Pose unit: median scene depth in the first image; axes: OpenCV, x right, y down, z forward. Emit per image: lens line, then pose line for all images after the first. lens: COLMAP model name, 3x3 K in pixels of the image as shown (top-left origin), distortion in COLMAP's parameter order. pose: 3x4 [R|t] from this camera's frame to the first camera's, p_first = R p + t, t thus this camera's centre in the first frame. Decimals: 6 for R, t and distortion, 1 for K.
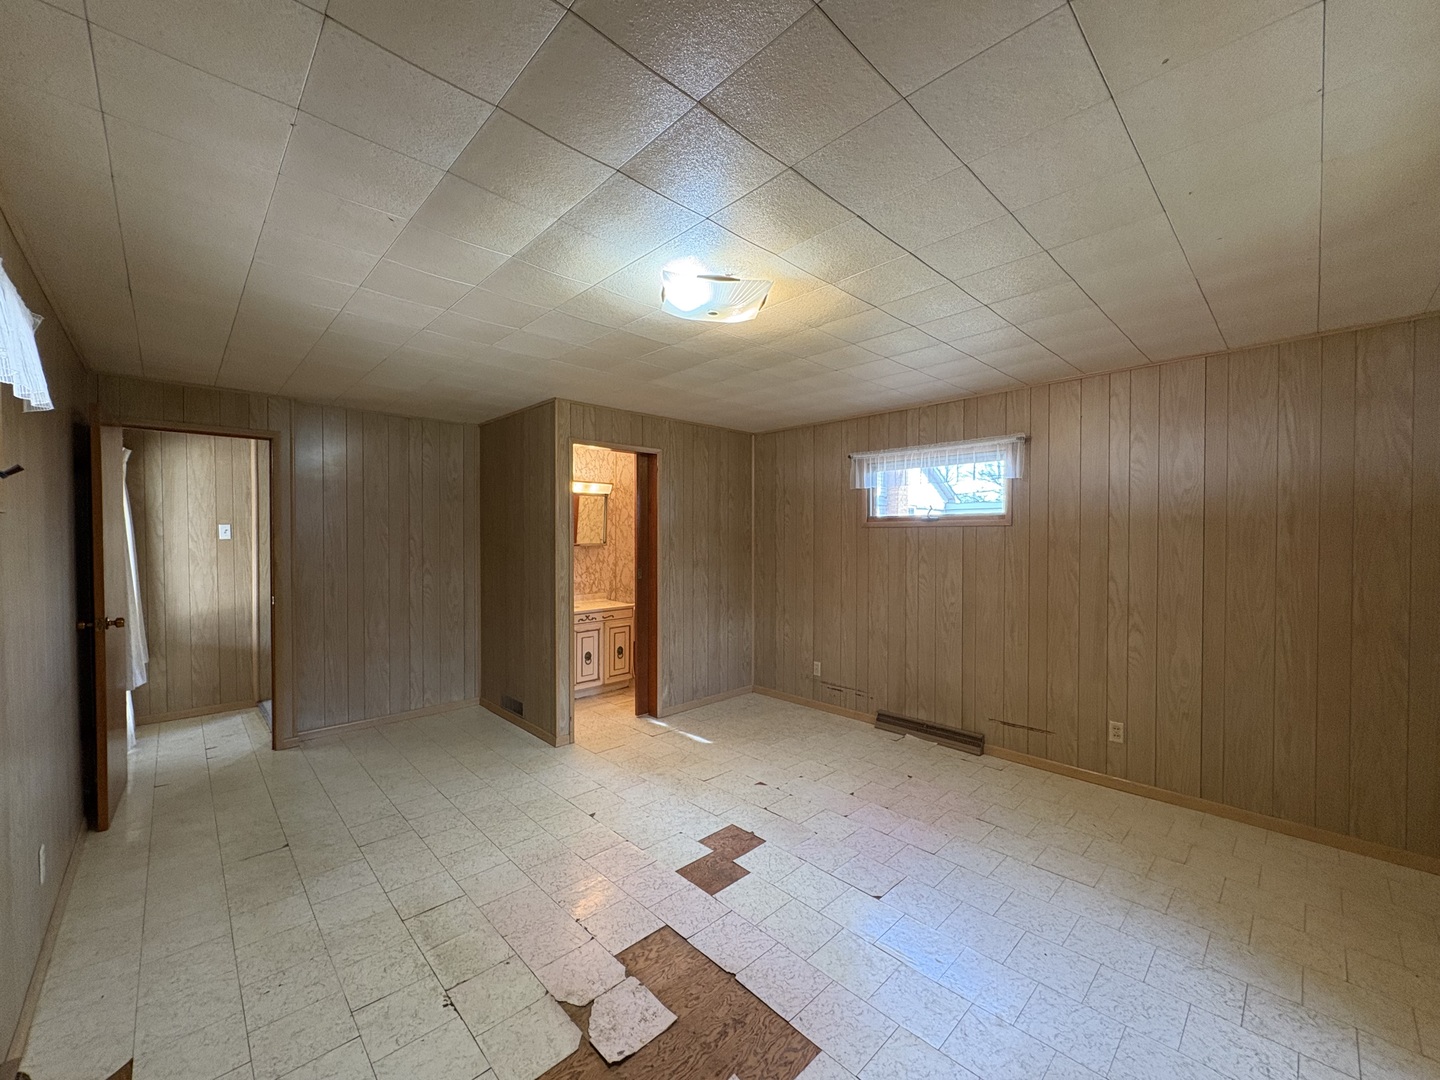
lens RADIAL K [[571.5, 0, 720.0], [0, 571.5, 540.0], [0, 0, 1]] dist [0.000312, 0.000037]
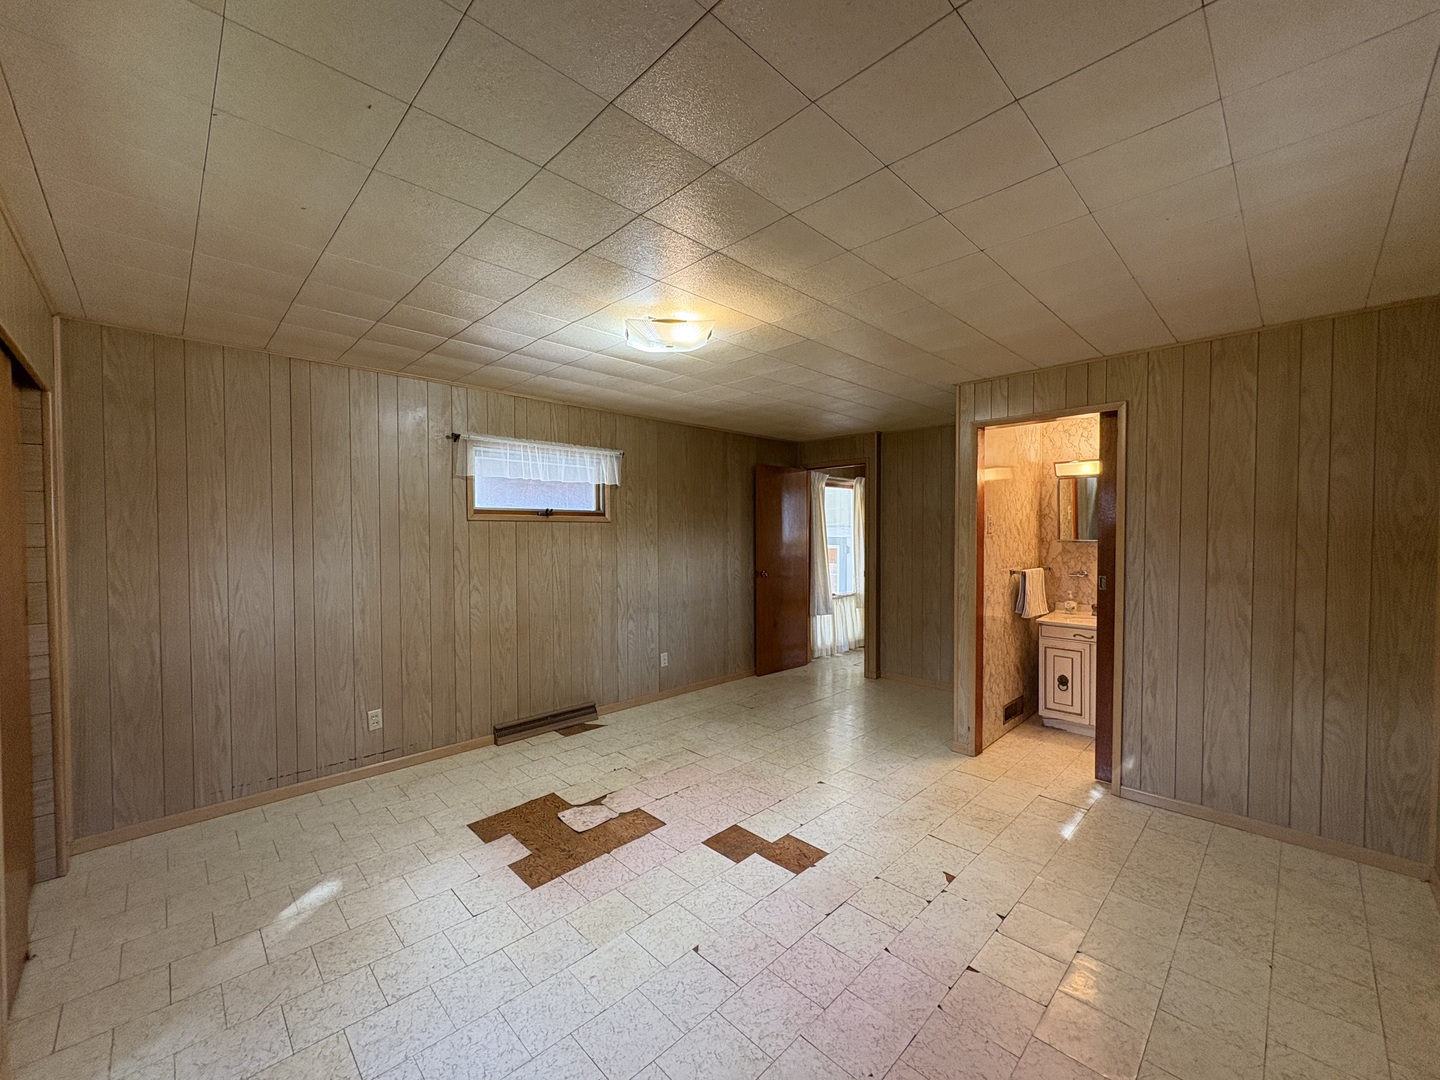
lens RADIAL K [[571.5, 0, 720.0], [0, 571.5, 540.0], [0, 0, 1]] dist [0.000312, 0.000037]
pose [[0.012952, 0.017945, -0.999755, 0.697685], [-0.007736, 0.999811, 0.017846, -0.004522], [0.999886, 0.007503, 0.013088, 0.630795]]
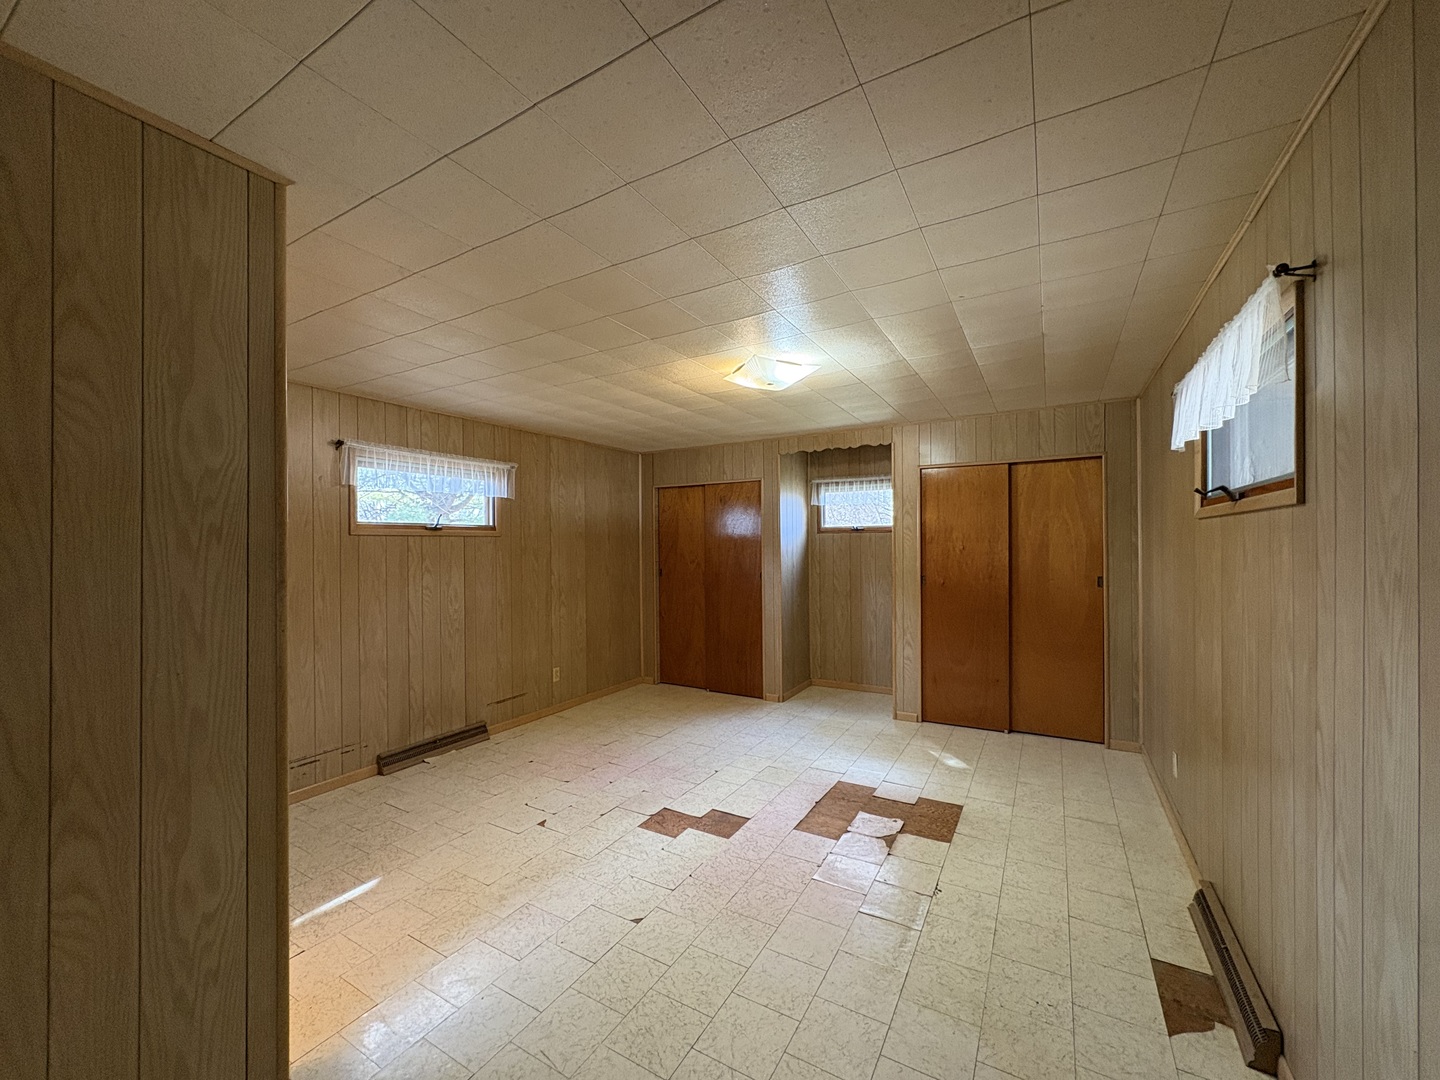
lens RADIAL K [[571.5, 0, 720.0], [0, 571.5, 540.0], [0, 0, 1]] dist [0.000312, 0.000037]
pose [[-0.276360, 0.013063, 0.960965, -0.771629], [0.016939, 0.999818, -0.008720, 0.001260], [-0.960905, 0.013868, -0.276531, 0.876930]]
